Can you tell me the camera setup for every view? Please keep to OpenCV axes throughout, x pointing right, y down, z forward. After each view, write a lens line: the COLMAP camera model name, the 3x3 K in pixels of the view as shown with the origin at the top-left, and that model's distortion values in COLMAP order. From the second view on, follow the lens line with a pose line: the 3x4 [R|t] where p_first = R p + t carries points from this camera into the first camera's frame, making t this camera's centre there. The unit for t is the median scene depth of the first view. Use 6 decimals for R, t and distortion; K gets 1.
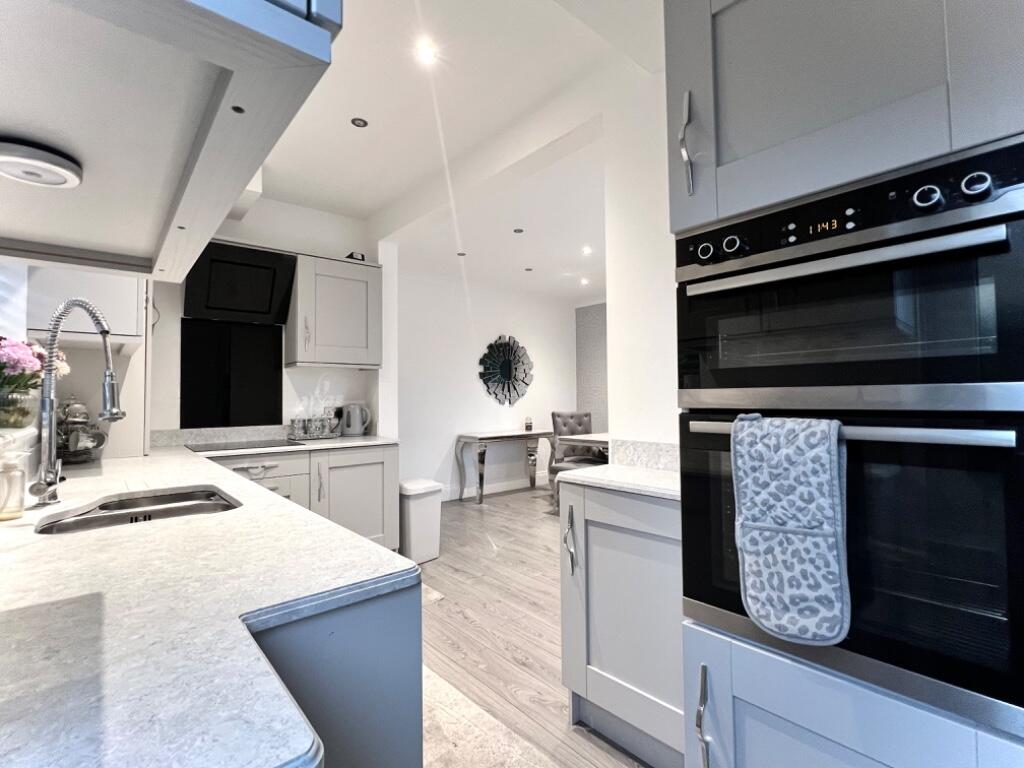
lens RADIAL K [[476.3, 0, 510.0], [0, 476.3, 379.7], [0, 0, 1]] dist [0.000020, 0.000525]
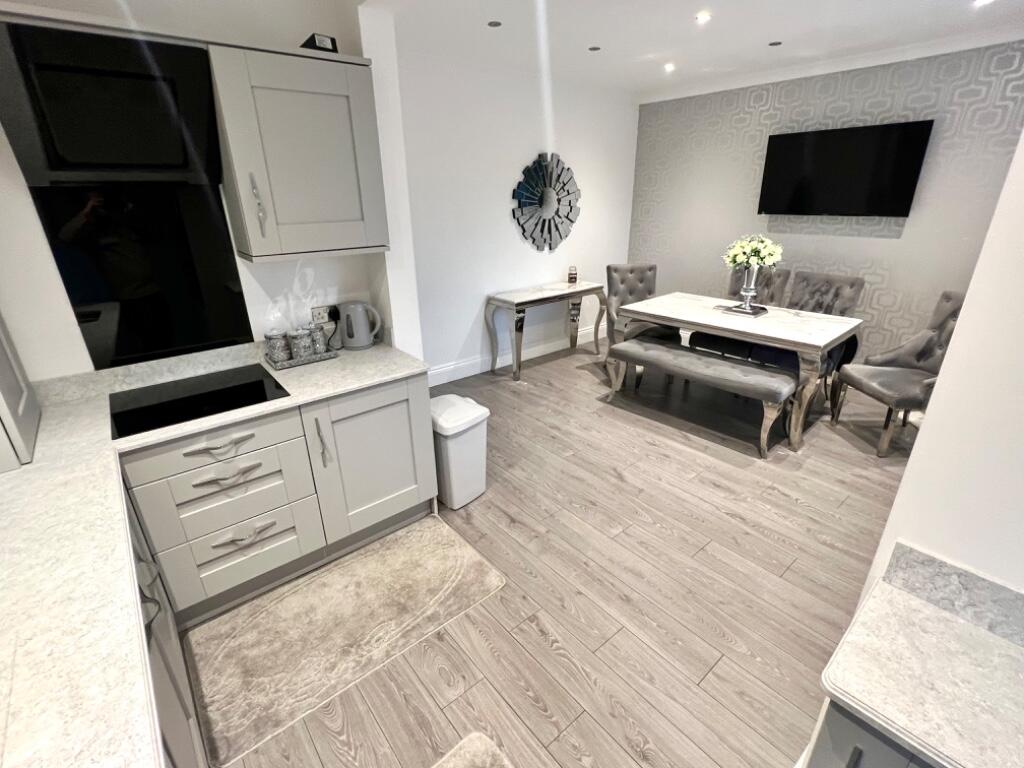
lens RADIAL K [[476.3, 0, 510.0], [0, 476.3, 379.7], [0, 0, 1]] dist [0.000020, 0.000525]
pose [[0.999923, 0.001093, -0.012329, -0.084564], [0.004008, 0.913801, 0.406142, -0.107872], [0.011710, -0.406160, 0.913727, 0.294785]]
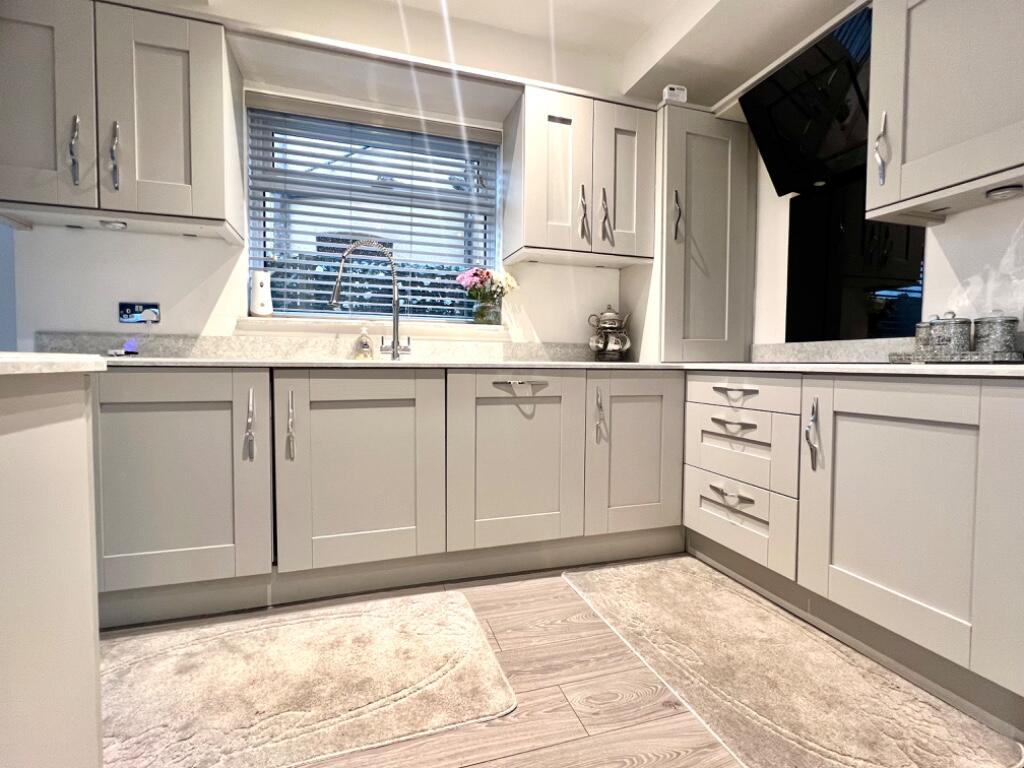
lens RADIAL K [[476.3, 0, 510.0], [0, 476.3, 379.7], [0, 0, 1]] dist [0.000020, 0.000525]
pose [[-0.384854, 0.042503, -0.921998, 0.152174], [0.034236, 0.998909, 0.031758, 0.090603], [0.922342, -0.019343, -0.385889, 0.644213]]
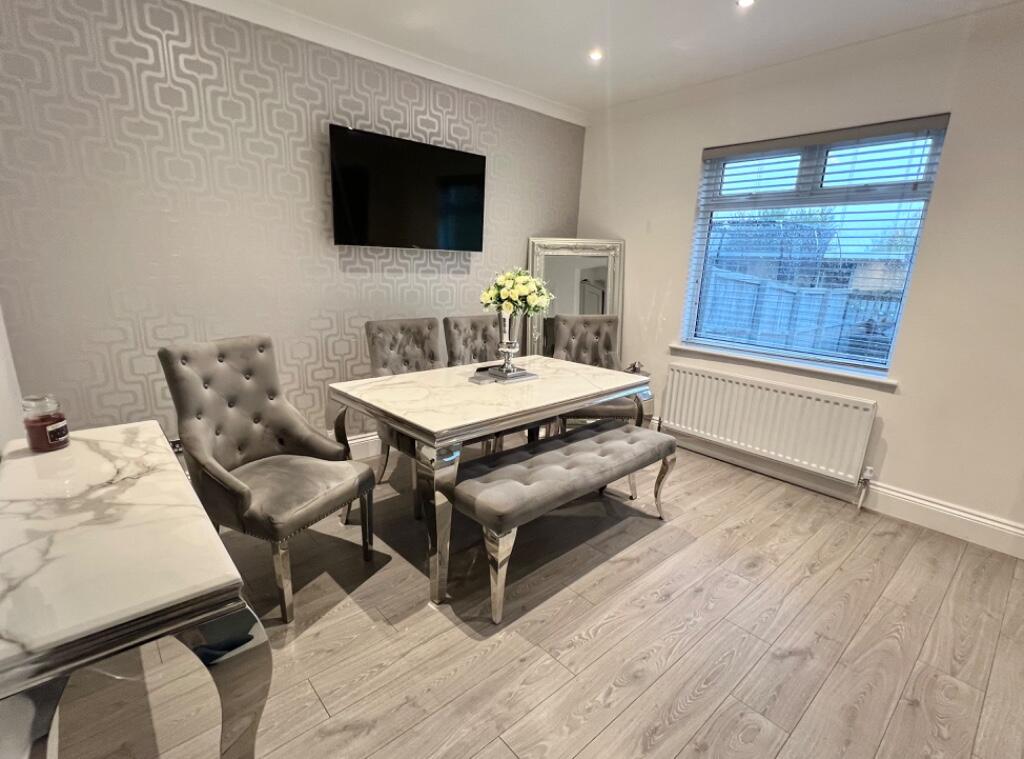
lens RADIAL K [[505.4, 0, 512.0], [0, 505.4, 379.5], [0, 0, 1]] dist [-0.003230, -0.000365]
pose [[-0.024032, -0.217630, 0.975735, -0.307381], [-0.084264, 0.972985, 0.214941, 0.005593], [-0.996154, -0.077054, -0.041721, 1.188558]]
